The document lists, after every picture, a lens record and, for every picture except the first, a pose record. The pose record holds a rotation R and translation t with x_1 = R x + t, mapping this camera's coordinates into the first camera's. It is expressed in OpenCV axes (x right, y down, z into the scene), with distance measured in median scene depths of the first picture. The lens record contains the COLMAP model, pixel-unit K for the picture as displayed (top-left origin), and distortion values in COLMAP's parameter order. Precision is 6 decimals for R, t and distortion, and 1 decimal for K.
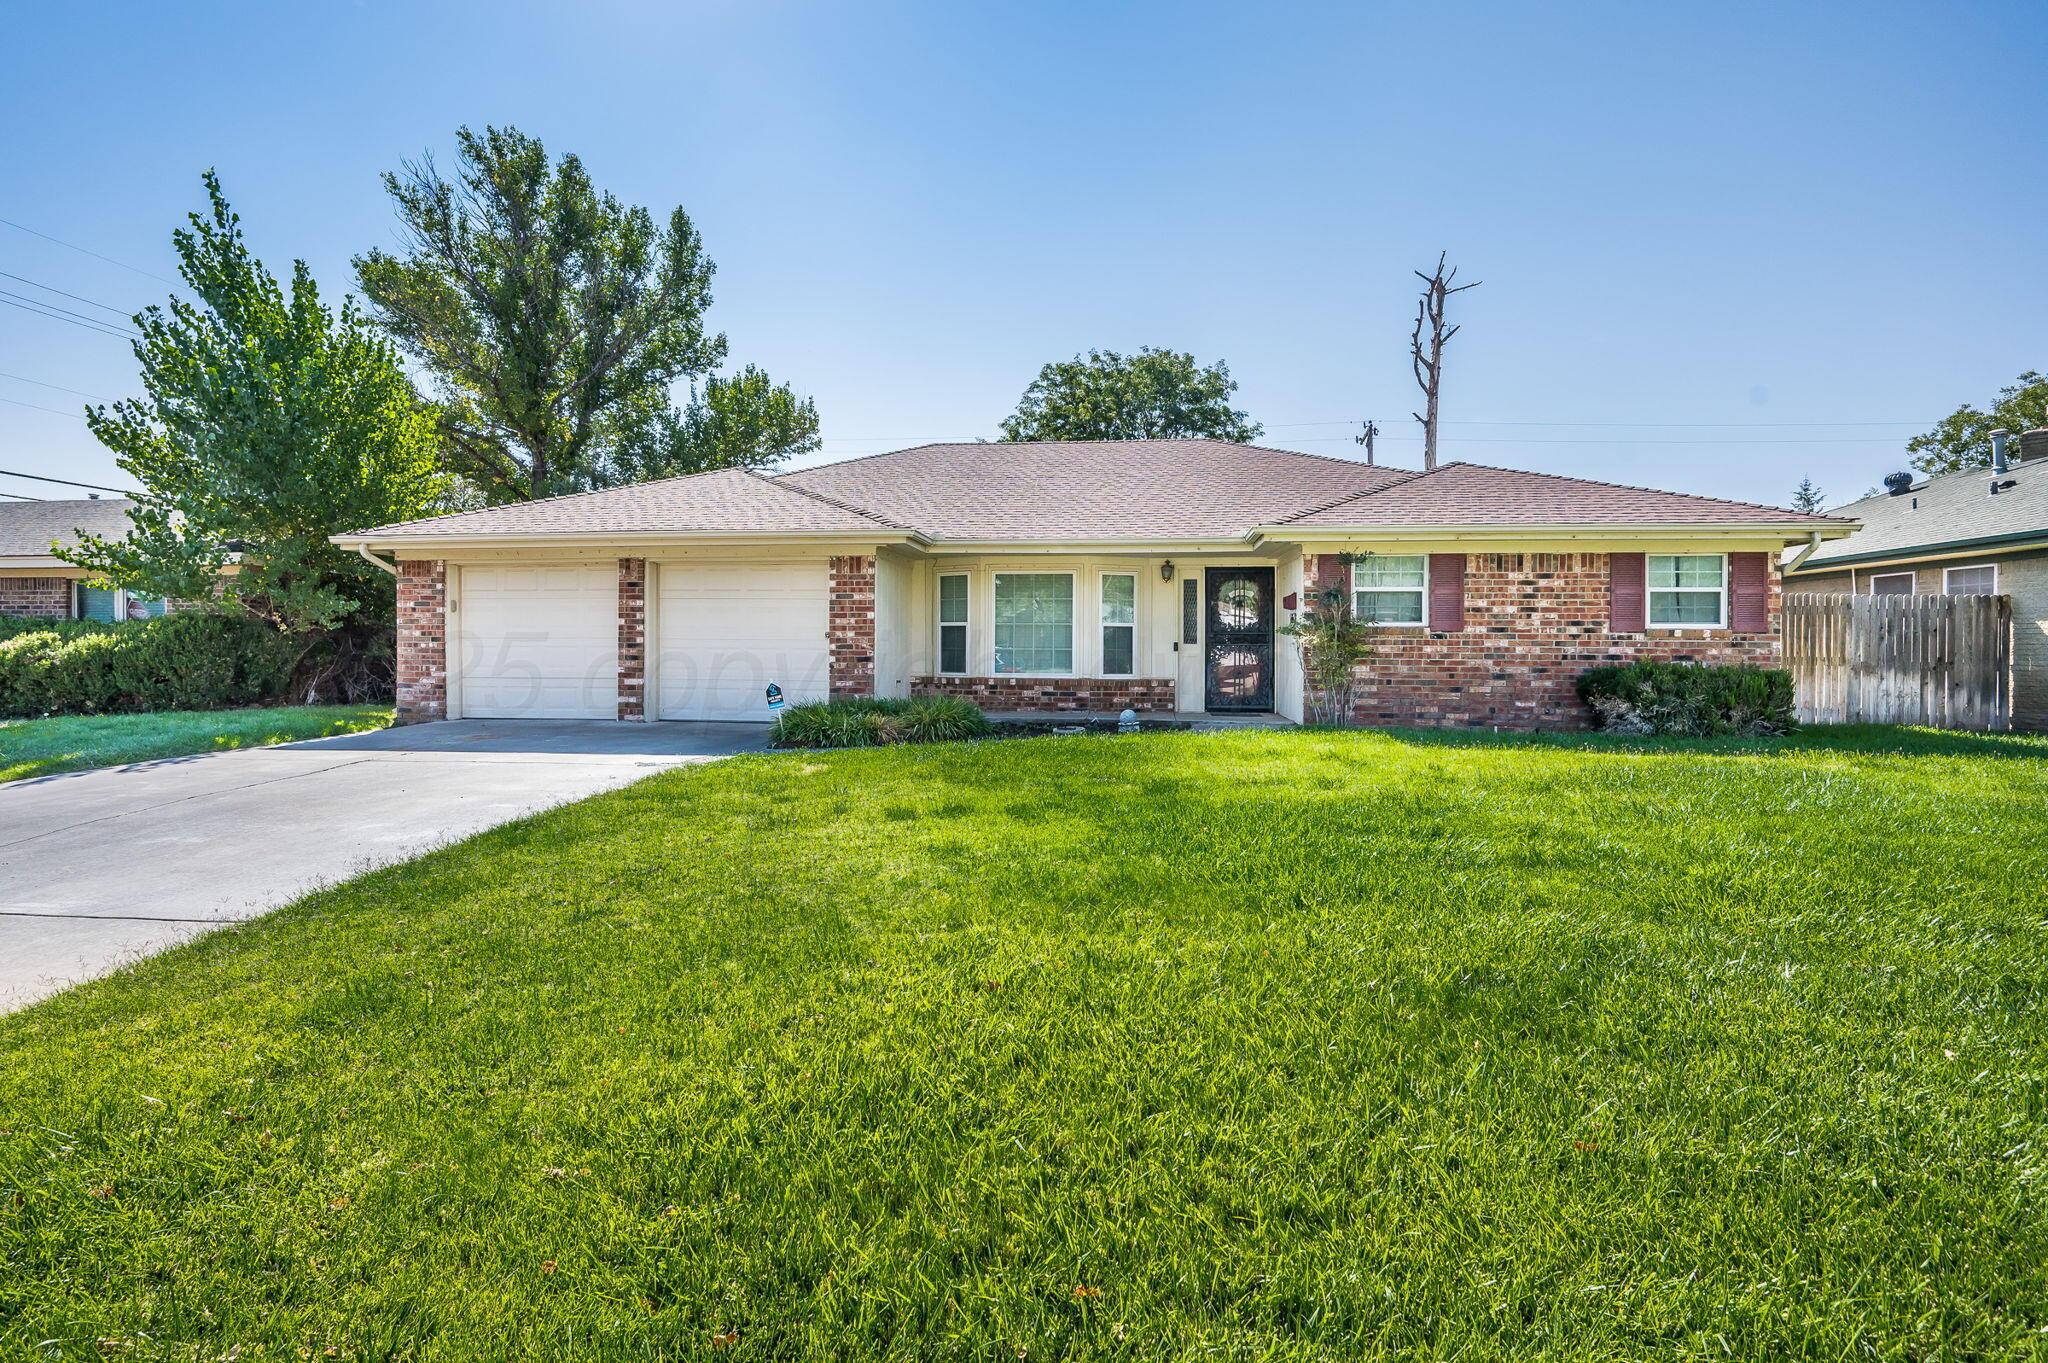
lens RADIAL K [[953.4, 0, 1007.7], [0, 953.4, 646.9], [0, 0, 1]] dist [0.002124, -0.001216]
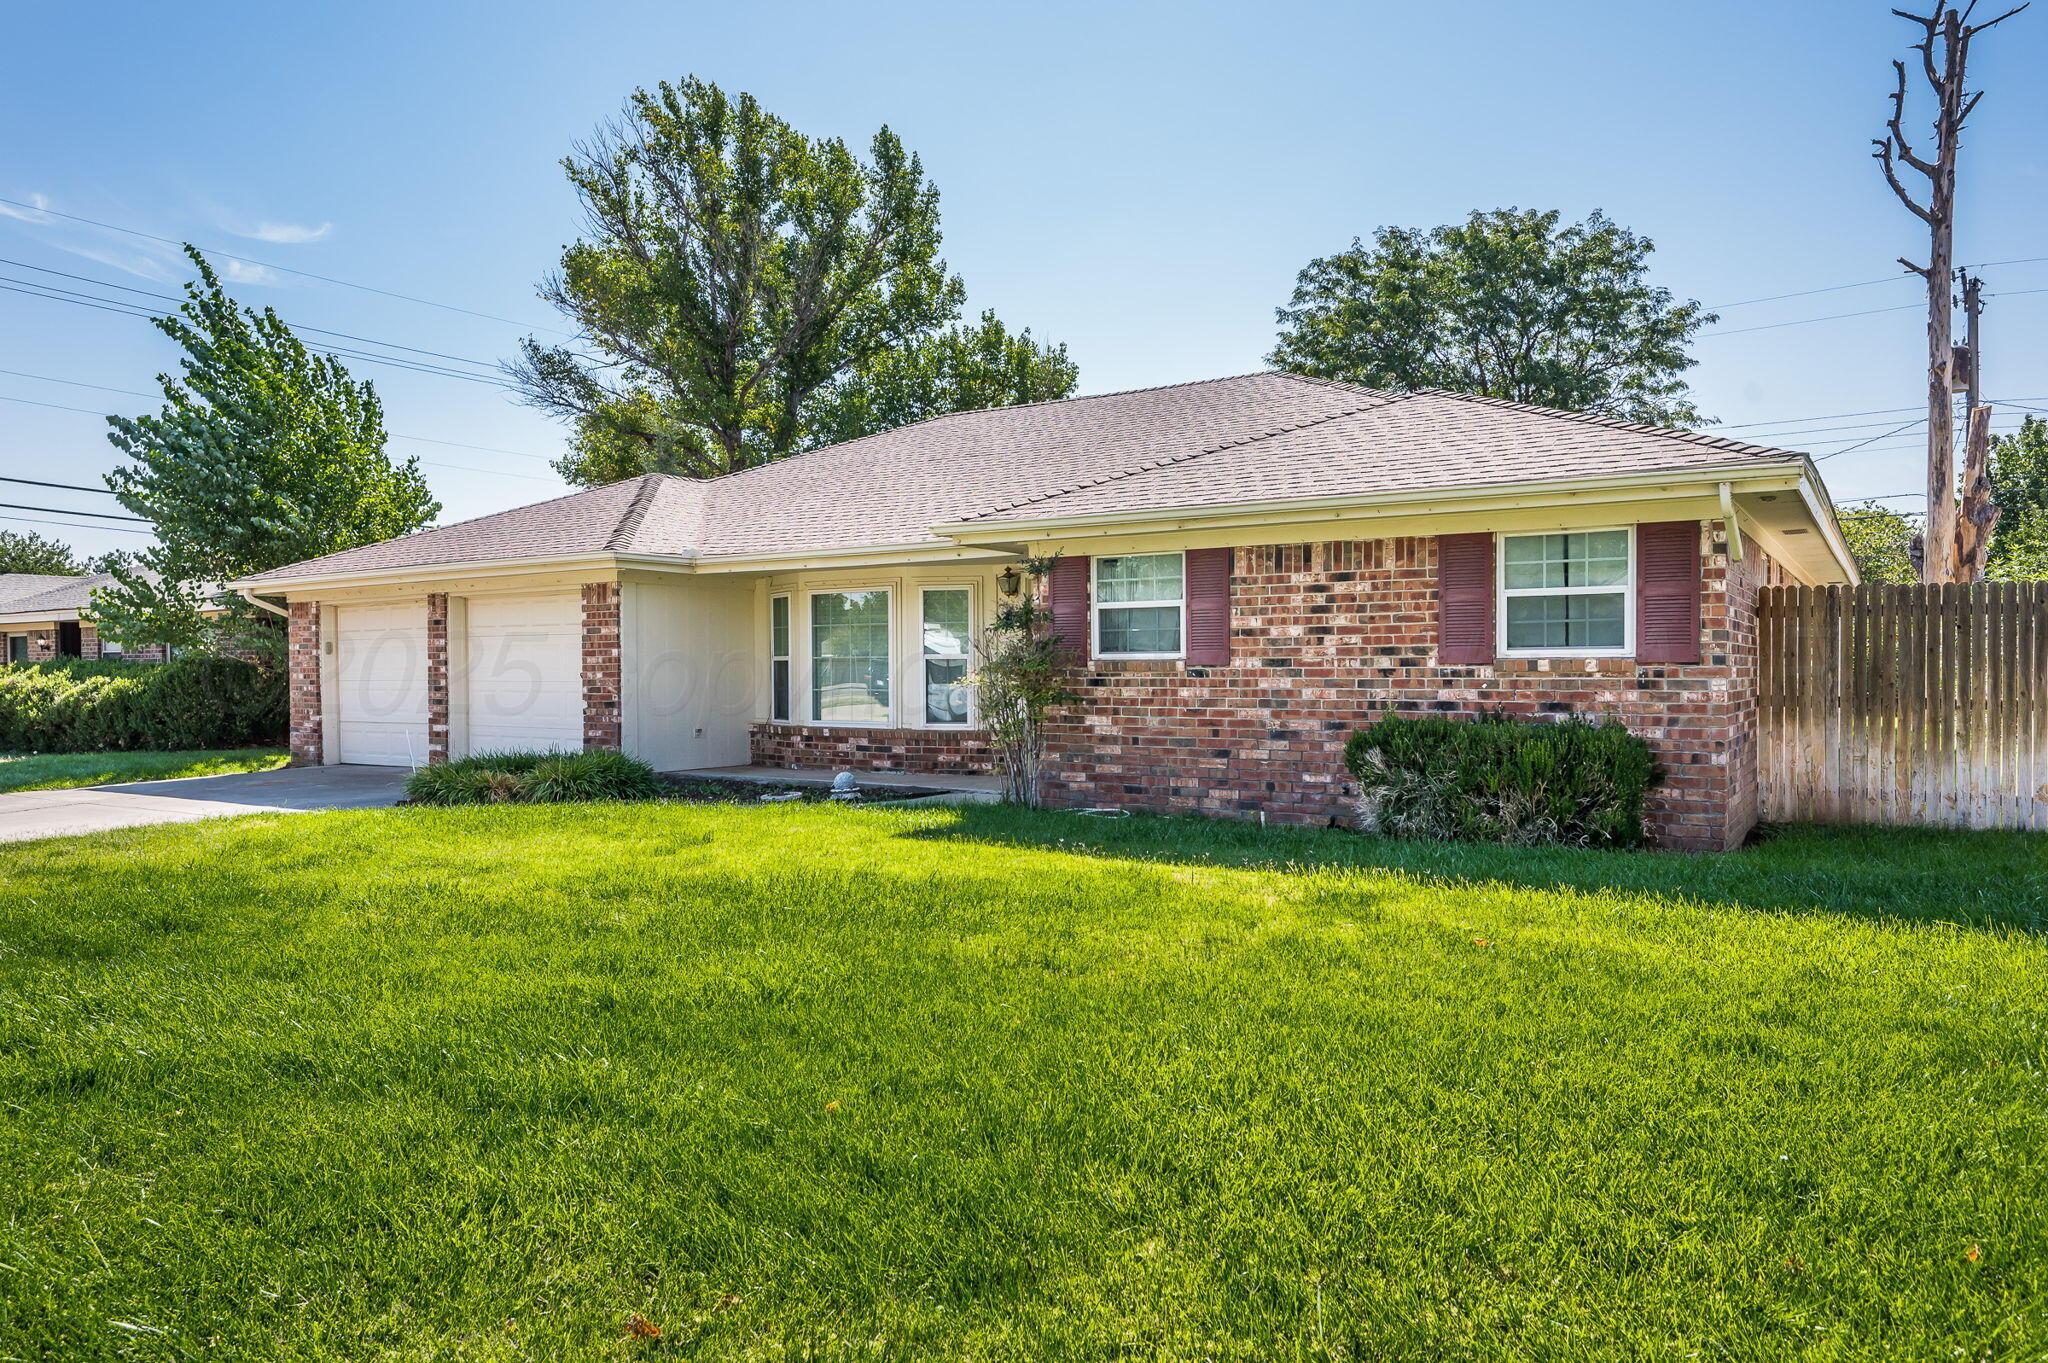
lens RADIAL K [[1345.1, 0, 1005.6], [0, 1345.1, 672.2], [0, 0, 1]] dist [0.006404, -0.001242]
pose [[0.894811, -0.009263, -0.446348, 0.670693], [0.011436, 0.999932, 0.002175, -0.013816], [0.446298, -0.007051, 0.894857, 0.086115]]
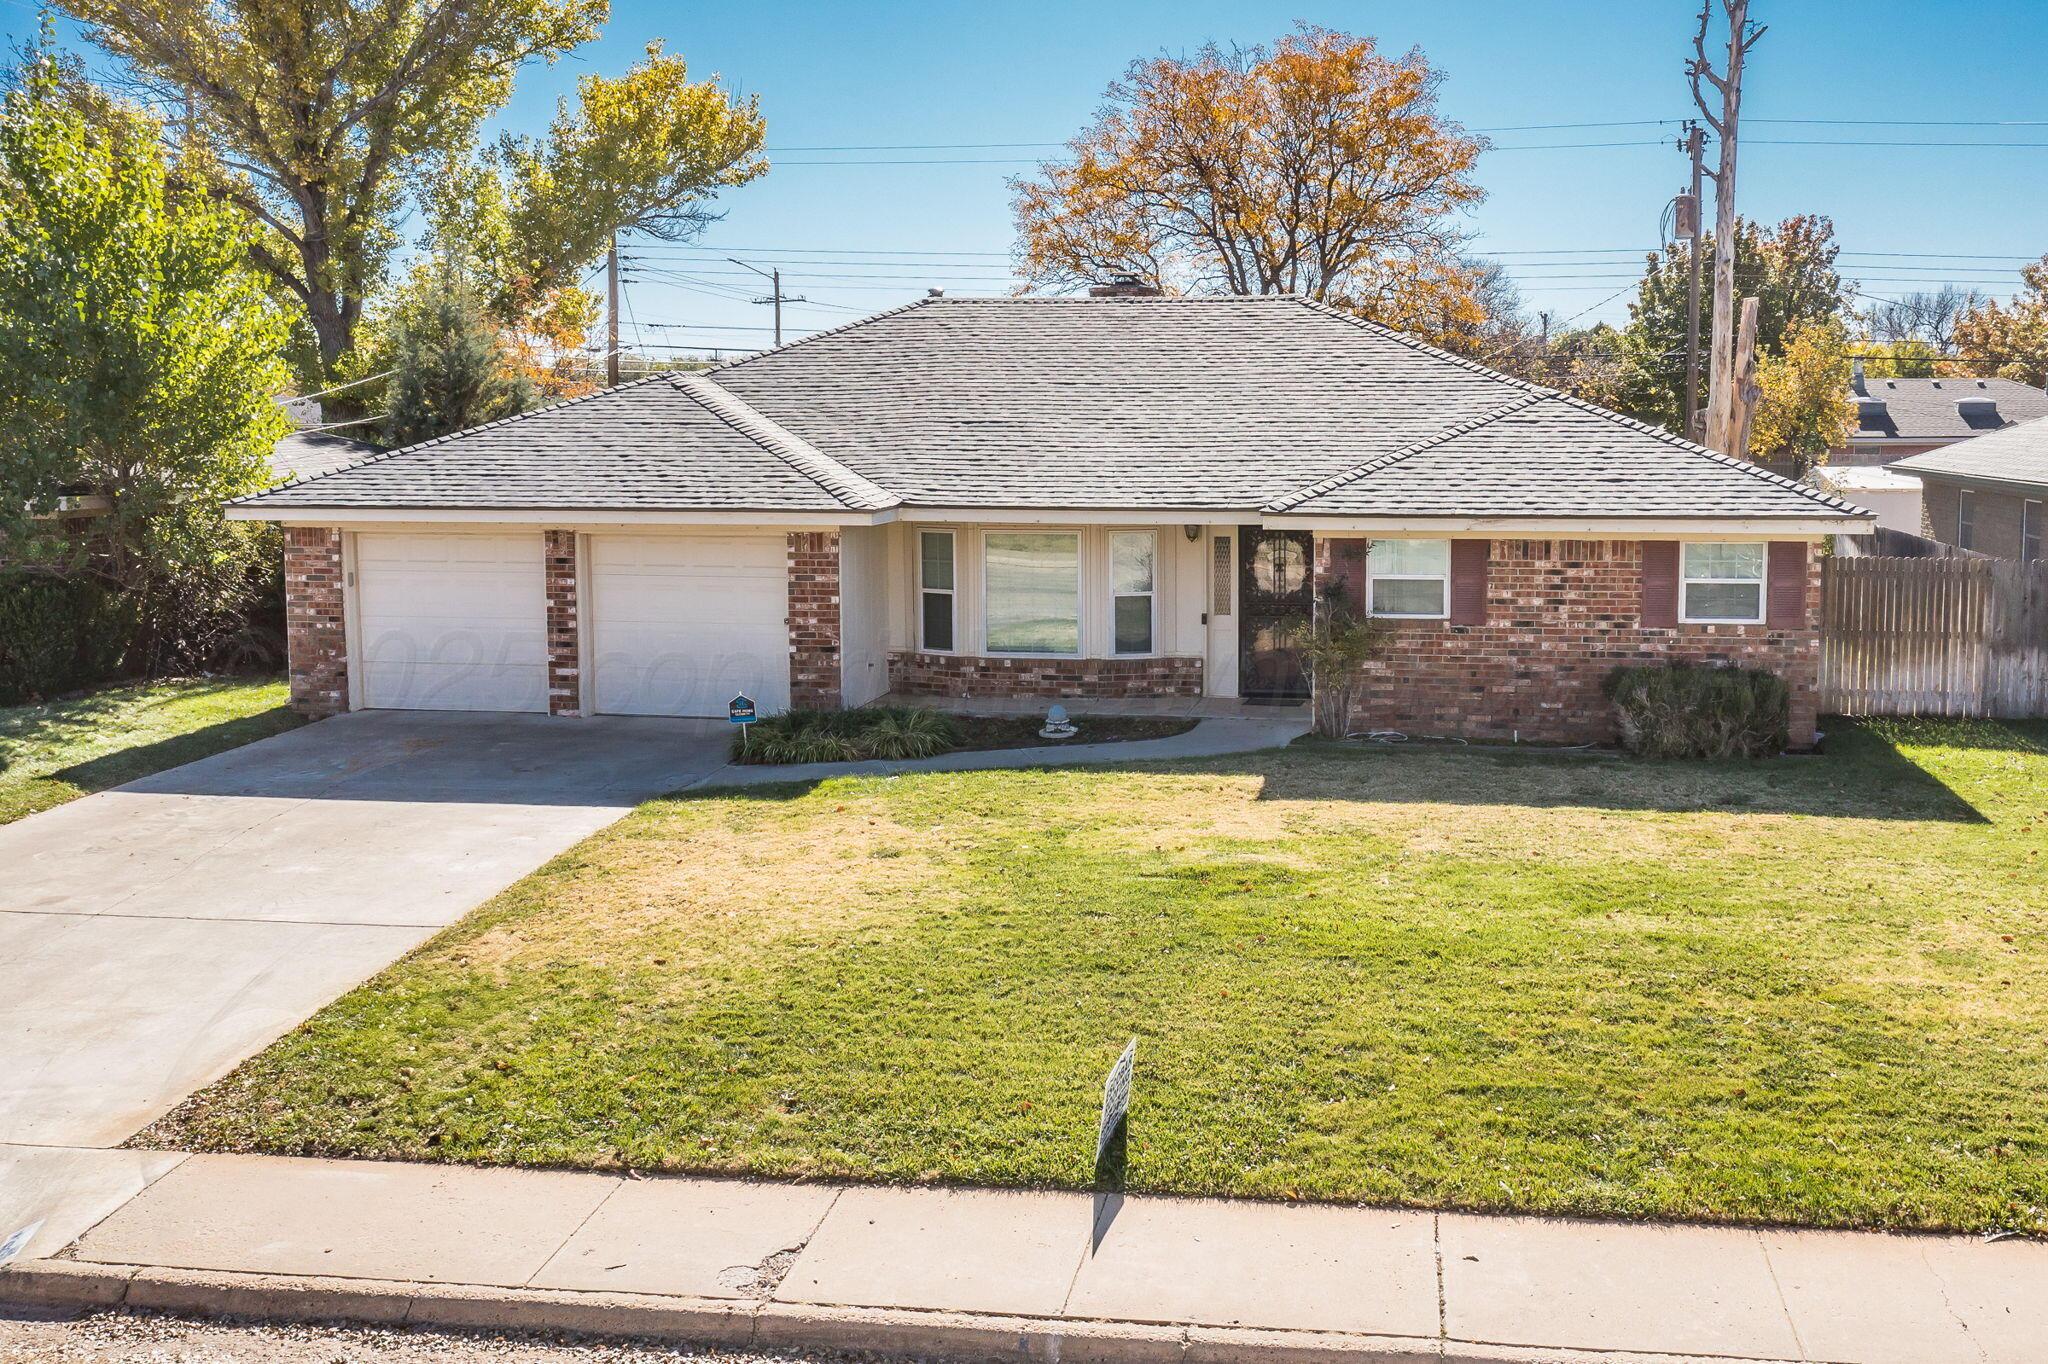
lens RADIAL K [[2035.4, 0, 1105.1], [0, 2035.4, 557.3], [0, 0, 1]] dist [-0.015302, 0.000000]
pose [[0.999523, -0.006721, -0.030128, 0.155614], [0.009128, 0.996714, 0.080486, -0.212387], [0.029488, -0.080723, 0.996300, -0.824847]]
